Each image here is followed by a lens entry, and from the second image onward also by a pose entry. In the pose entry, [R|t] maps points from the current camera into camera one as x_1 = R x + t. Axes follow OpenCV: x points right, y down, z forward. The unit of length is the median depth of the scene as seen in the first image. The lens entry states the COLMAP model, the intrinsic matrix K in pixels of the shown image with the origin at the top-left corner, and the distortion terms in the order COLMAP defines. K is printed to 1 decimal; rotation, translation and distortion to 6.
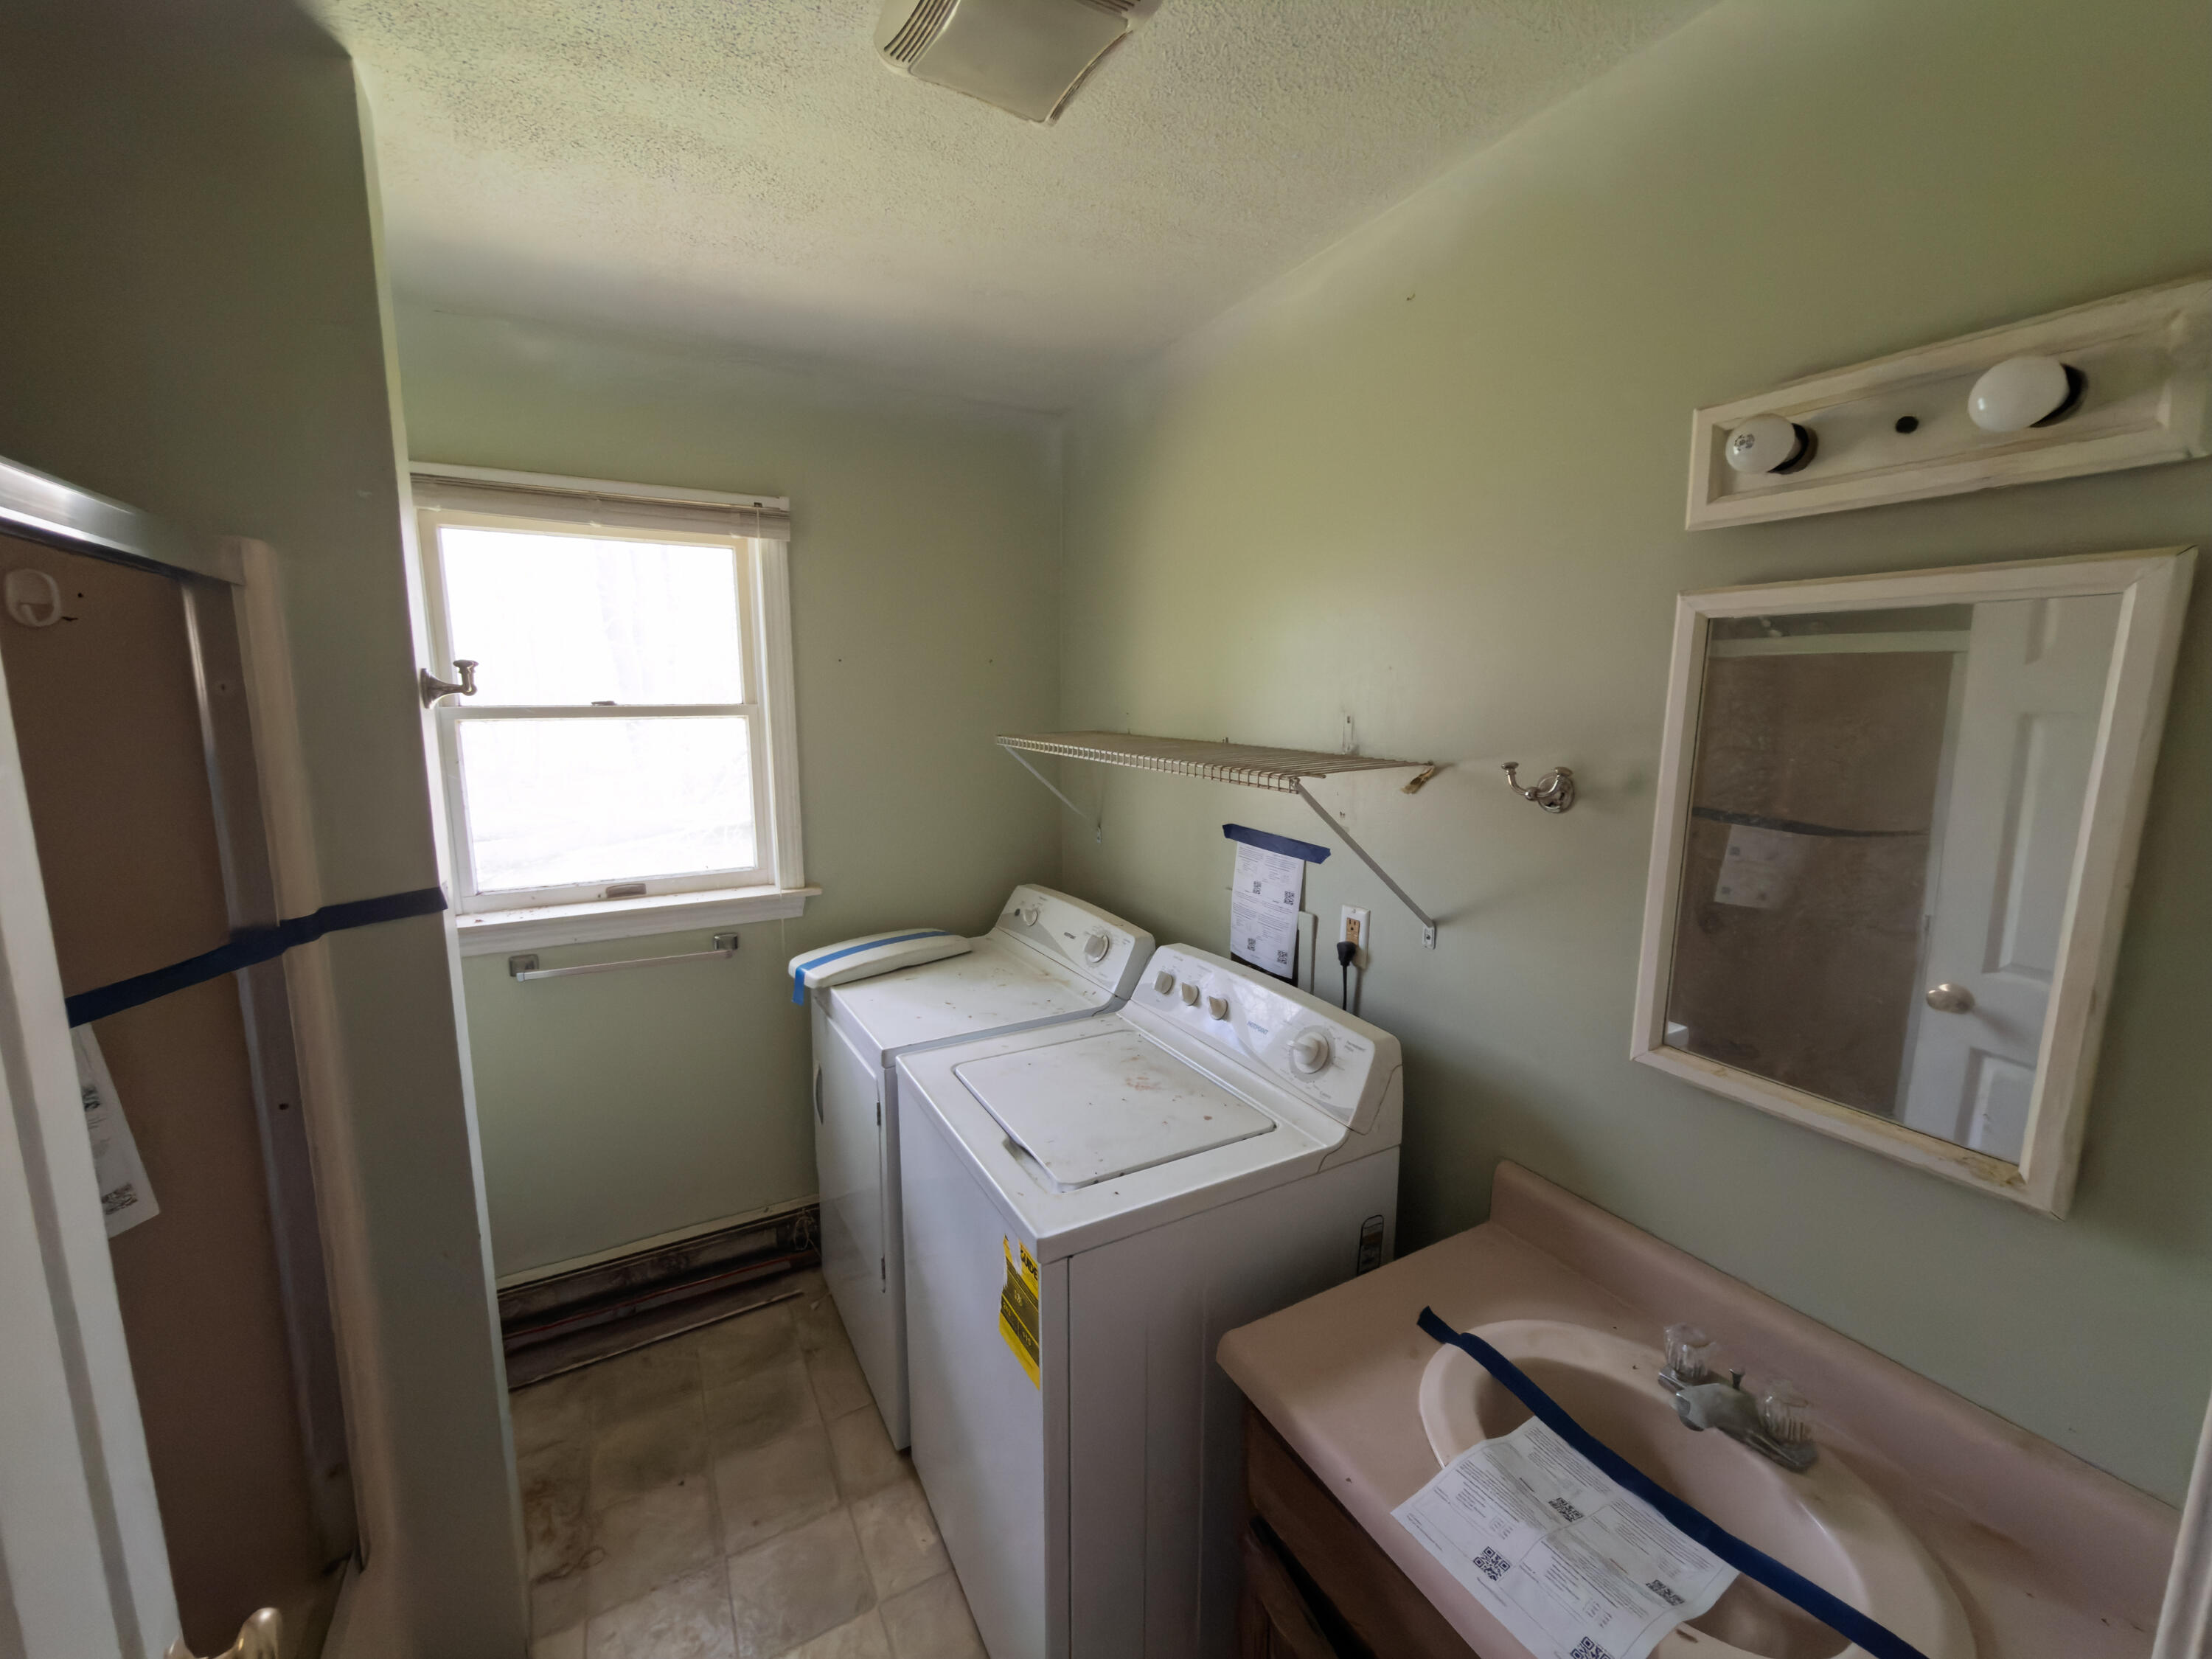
lens RADIAL K [[884.5, 0, 1106.0], [0, 884.5, 829.5], [0, 0, 1]] dist [0.000141, -0.000199]
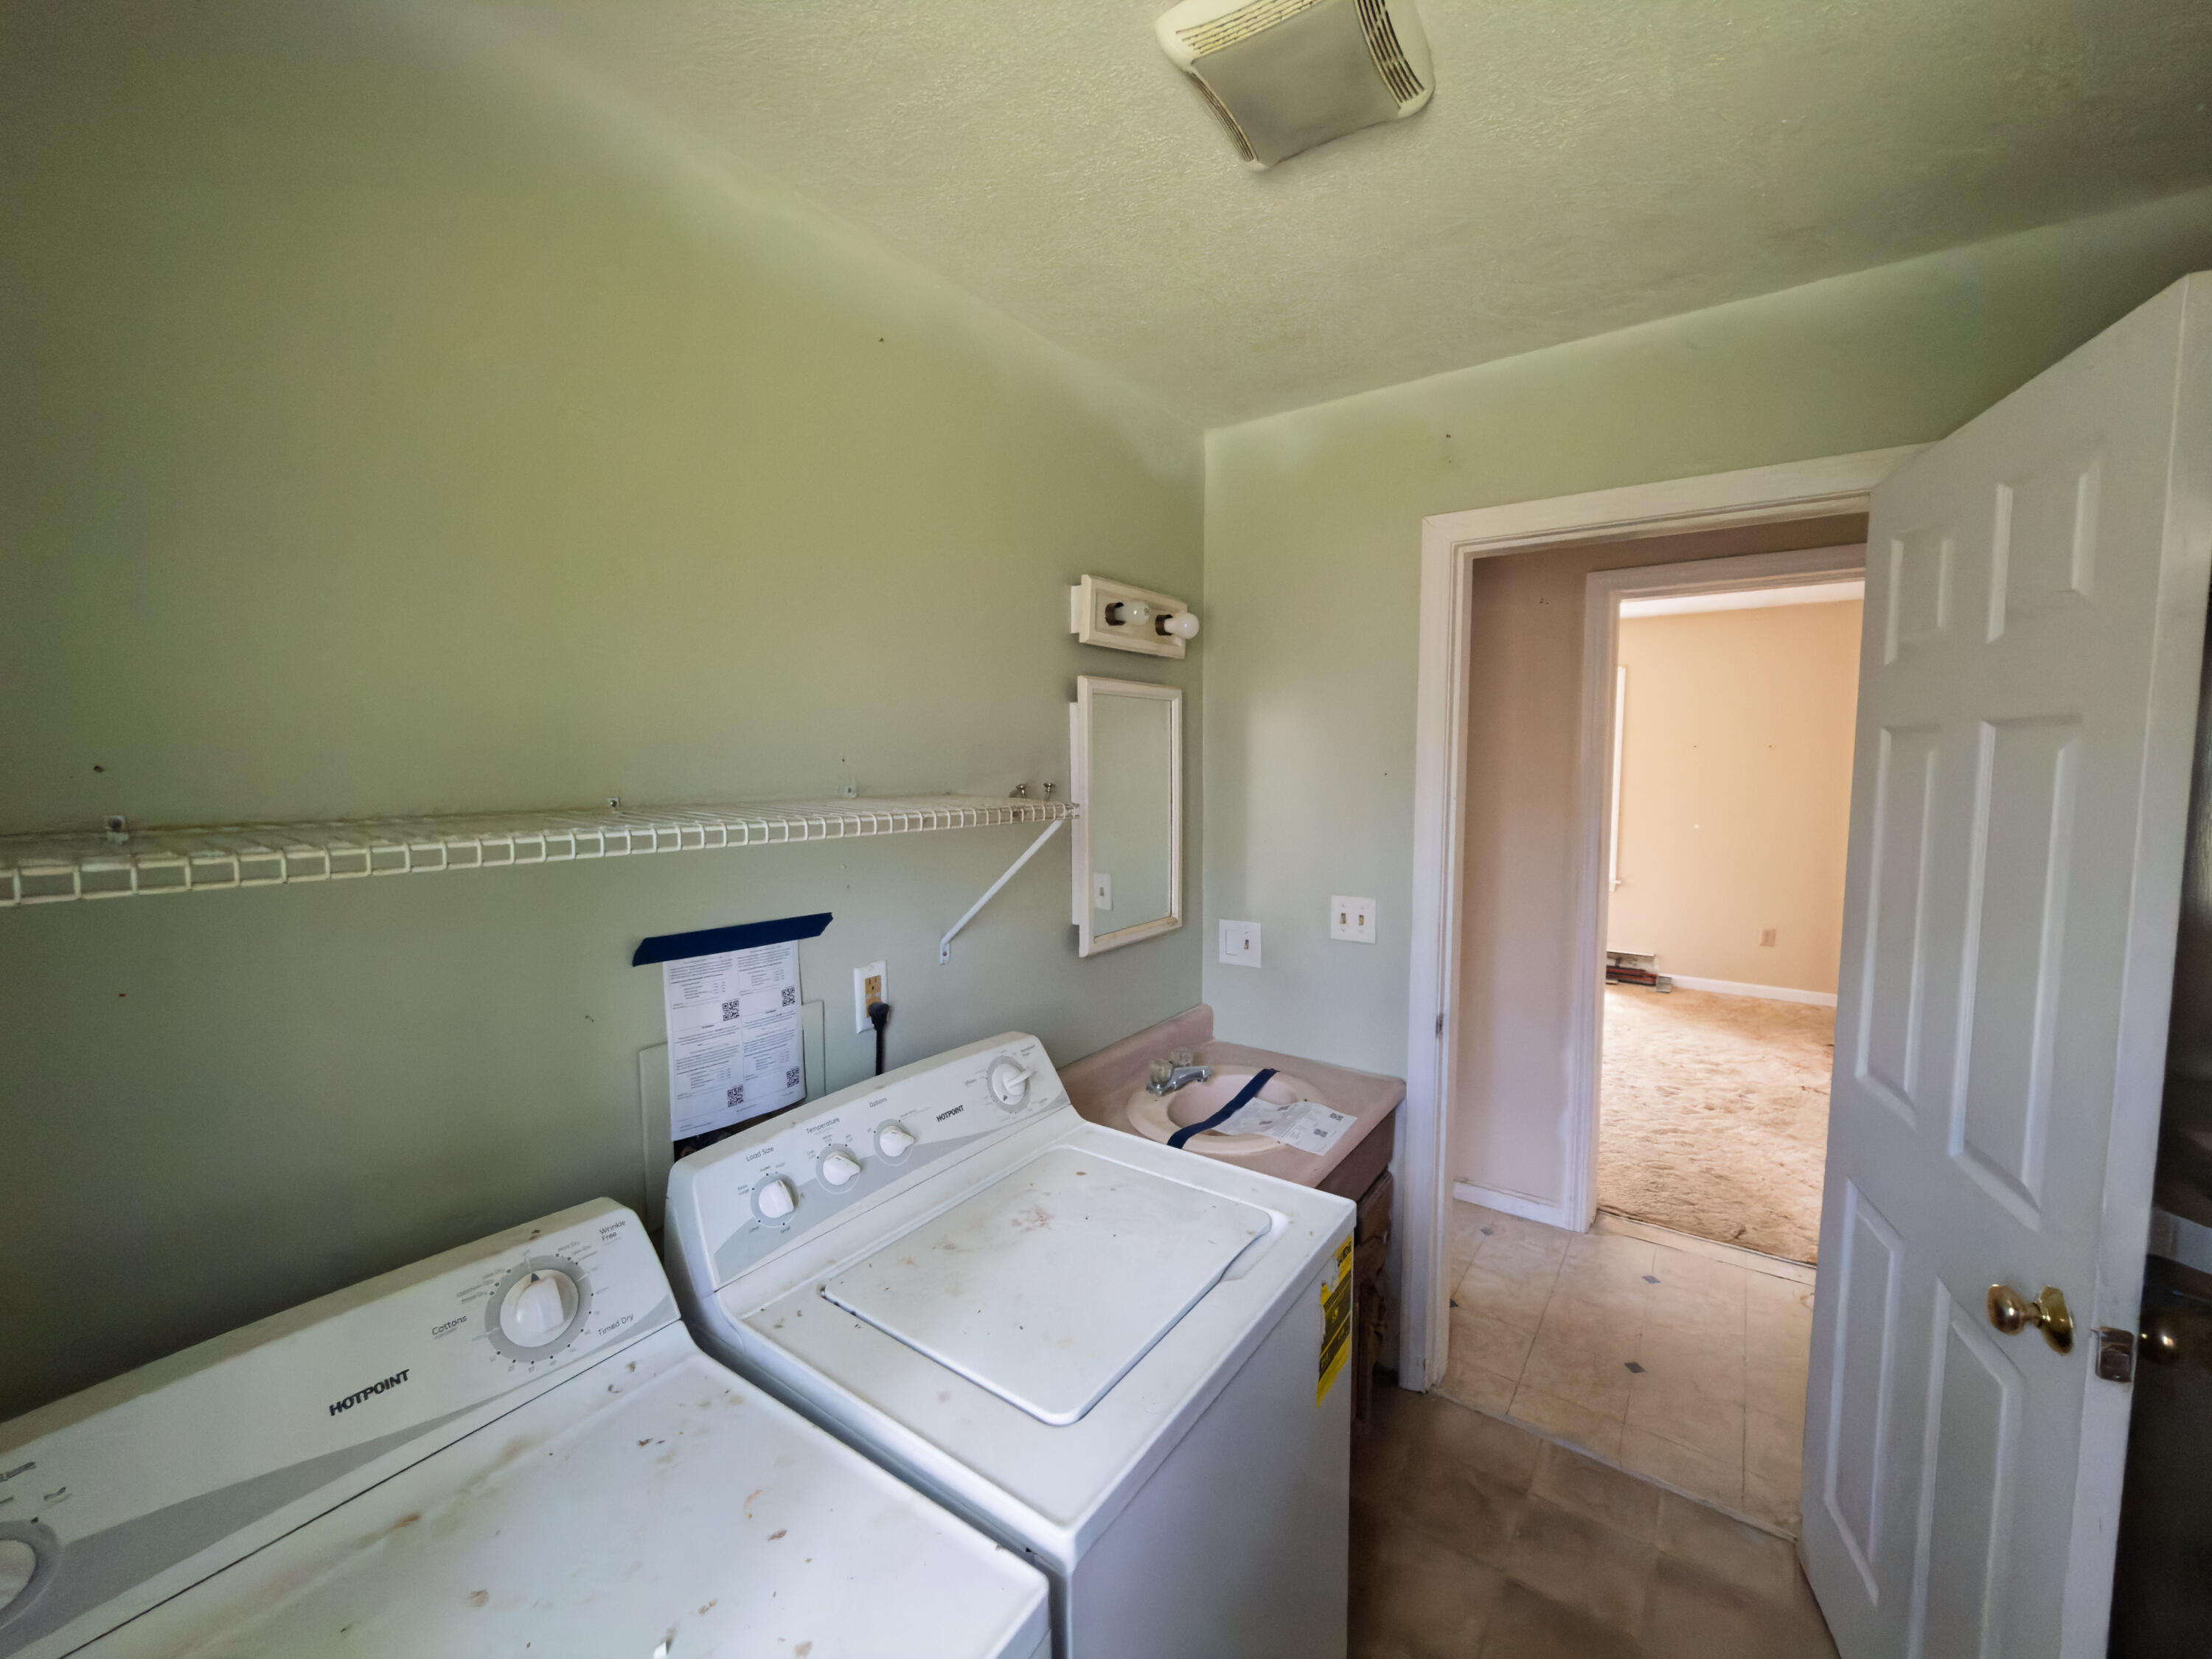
lens RADIAL K [[884.5, 0, 1106.0], [0, 884.5, 829.5], [0, 0, 1]] dist [0.000141, -0.000199]
pose [[-0.429232, -0.078967, 0.899736, -0.560758], [0.137503, 0.978845, 0.151508, -0.135124], [-0.892666, 0.188749, -0.409293, 1.012472]]
